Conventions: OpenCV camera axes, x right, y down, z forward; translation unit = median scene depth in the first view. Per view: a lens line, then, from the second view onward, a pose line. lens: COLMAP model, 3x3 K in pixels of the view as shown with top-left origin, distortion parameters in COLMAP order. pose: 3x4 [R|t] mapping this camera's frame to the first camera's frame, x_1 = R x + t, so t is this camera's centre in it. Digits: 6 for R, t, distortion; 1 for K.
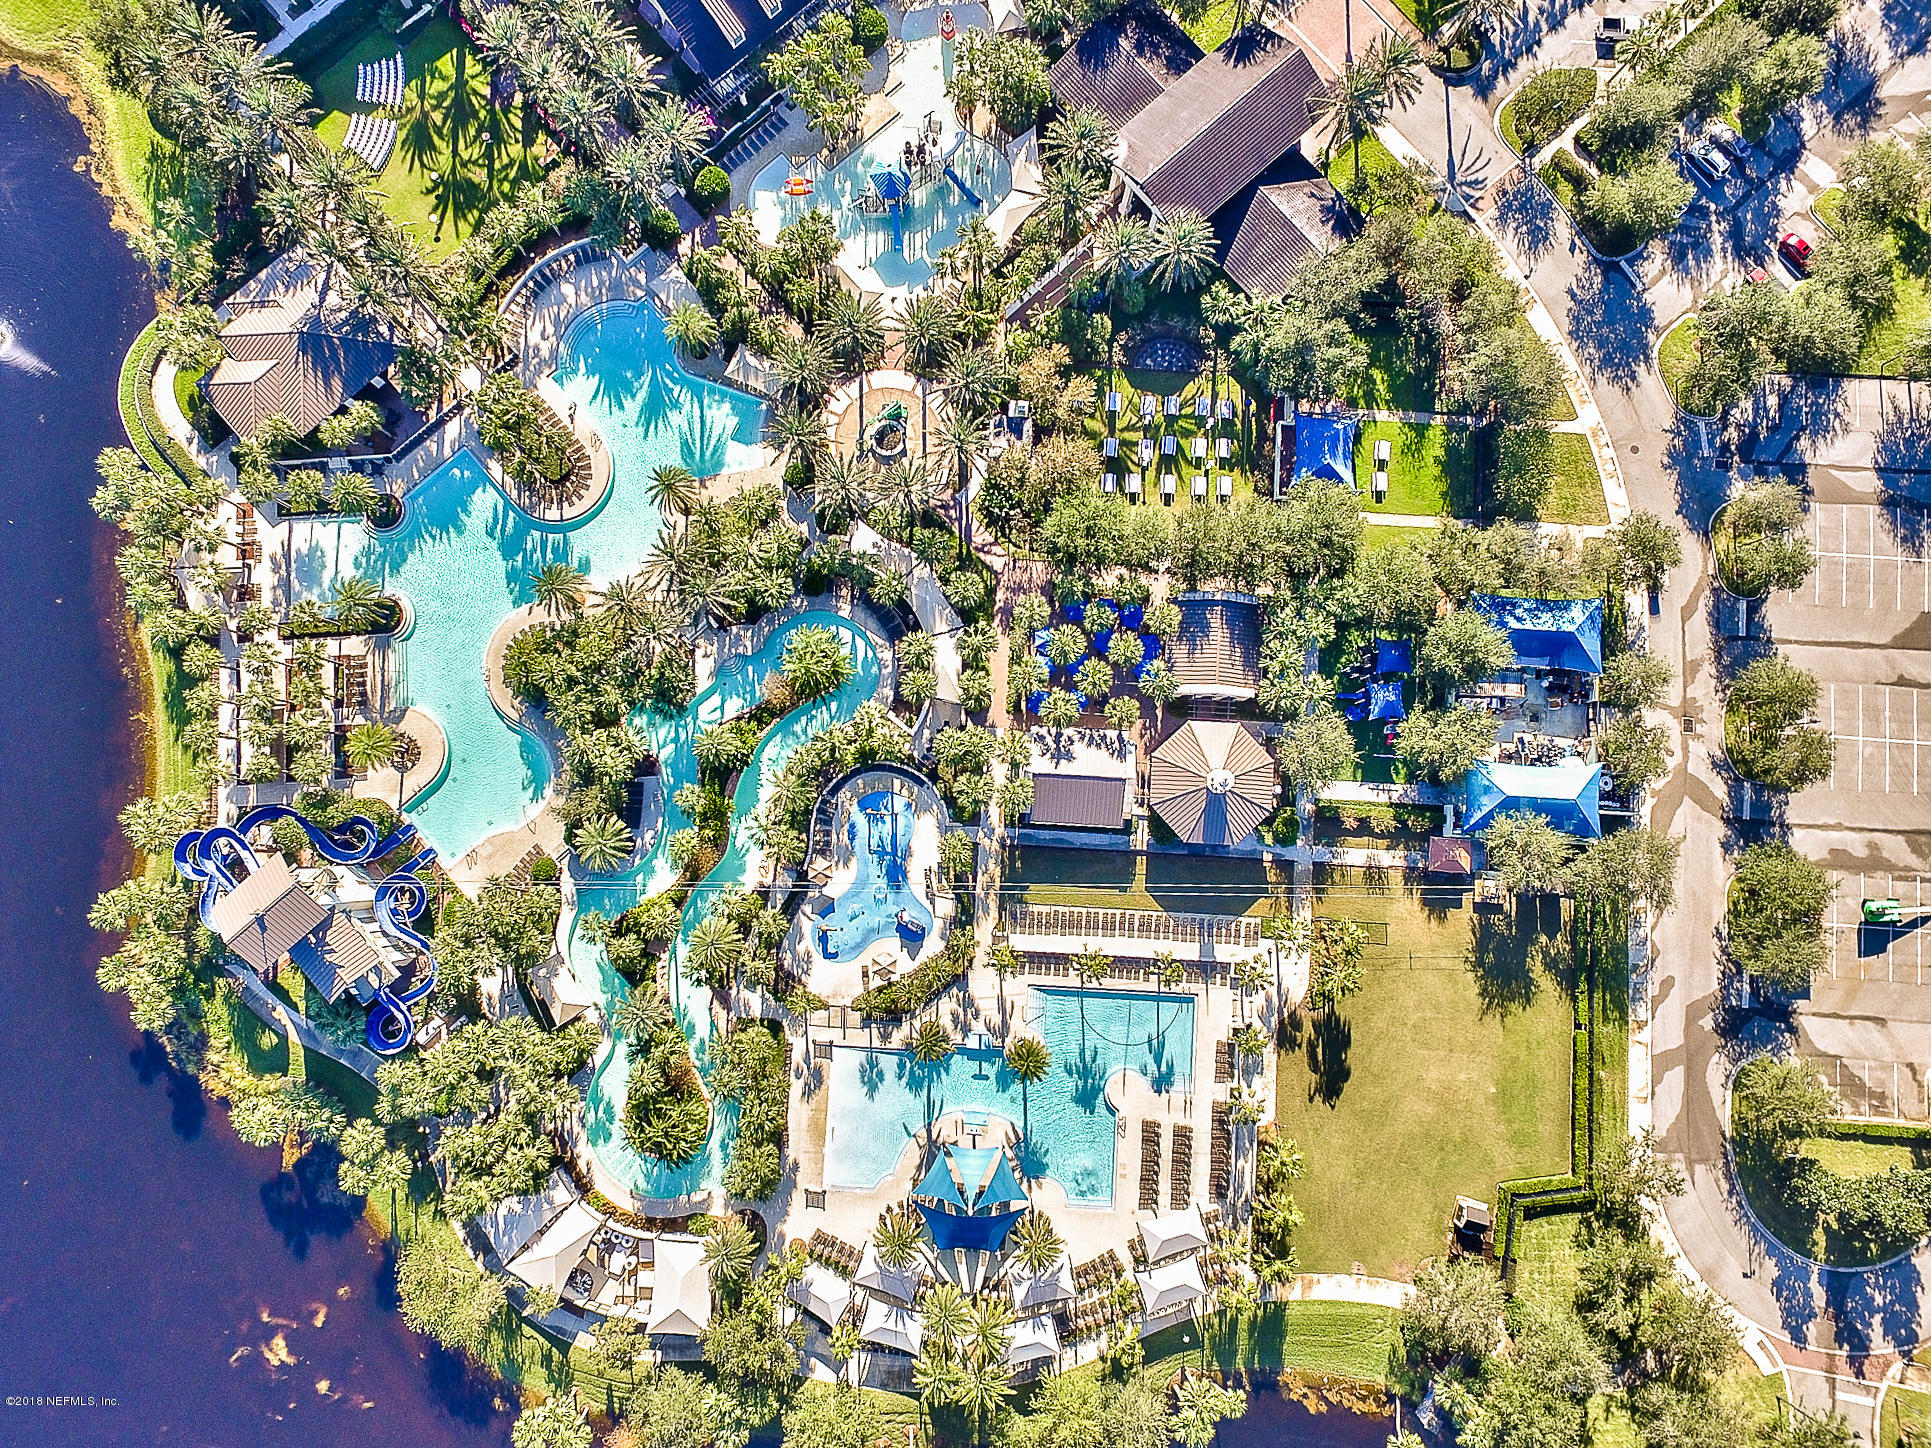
lens RADIAL K [[1146.4, 0, 965.5], [0, 1146.4, 724.0], [0, 0, 1]] dist [0.007330, 0.003061]
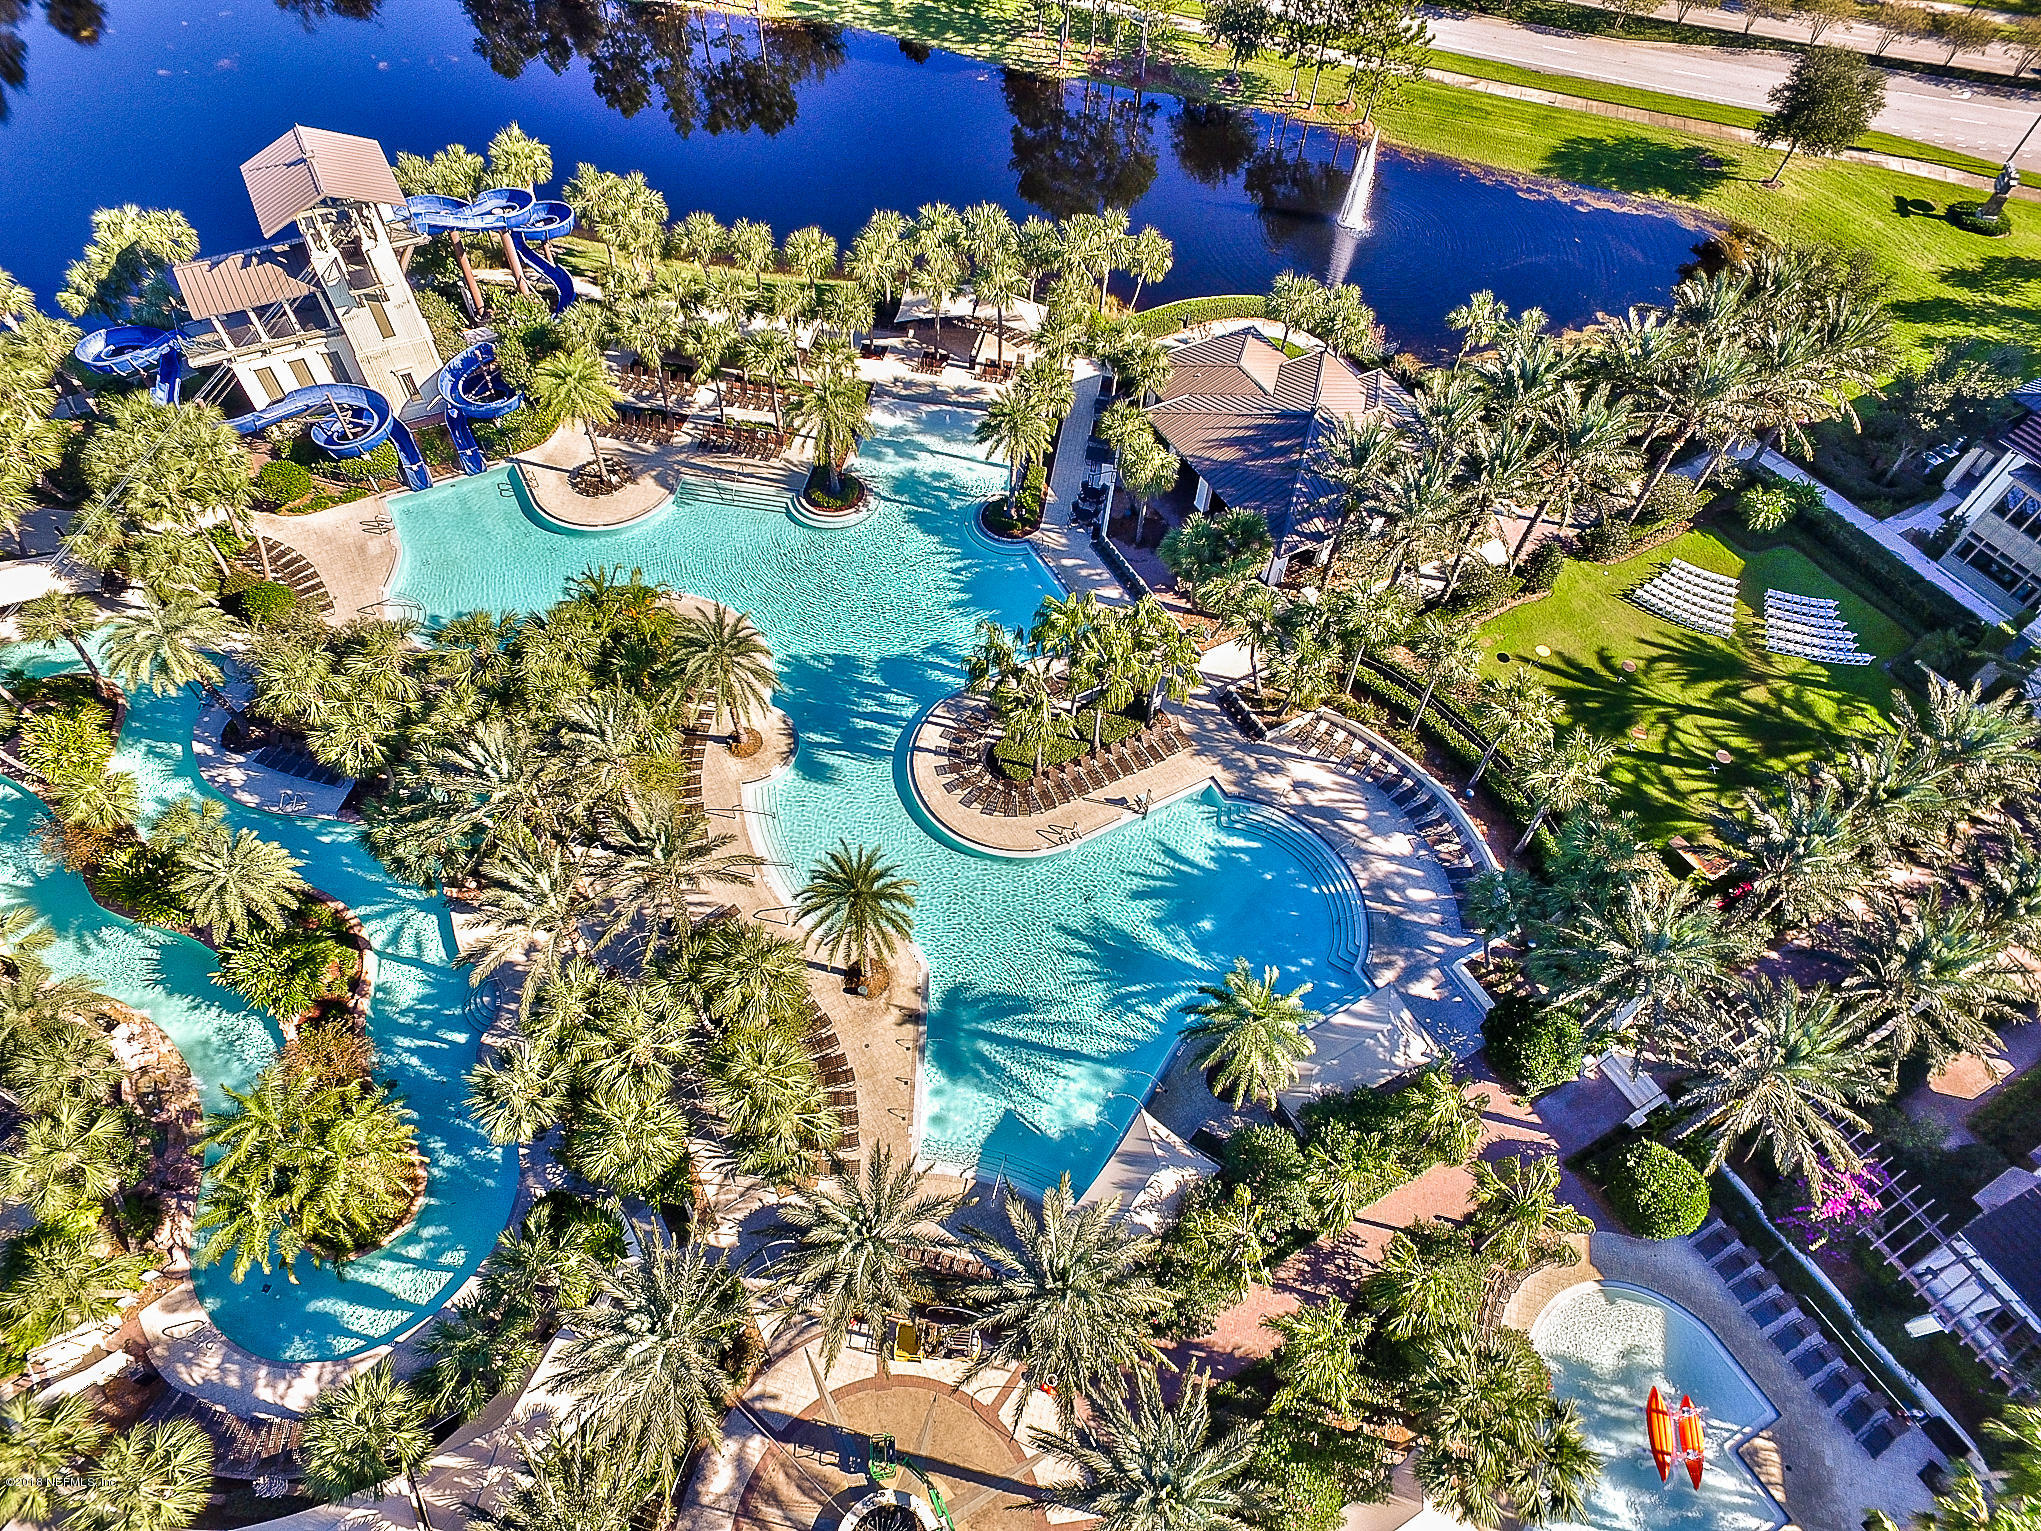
lens RADIAL K [[1211.7, 0, 1020.5], [0, 1211.7, 765.5], [0, 0, 1]] dist [0.007330, 0.003061]
pose [[-0.224334, 0.778589, -0.586065, -0.046808], [-0.972952, -0.144932, 0.179884, -0.318458], [0.055116, 0.610568, 0.790044, 0.588809]]
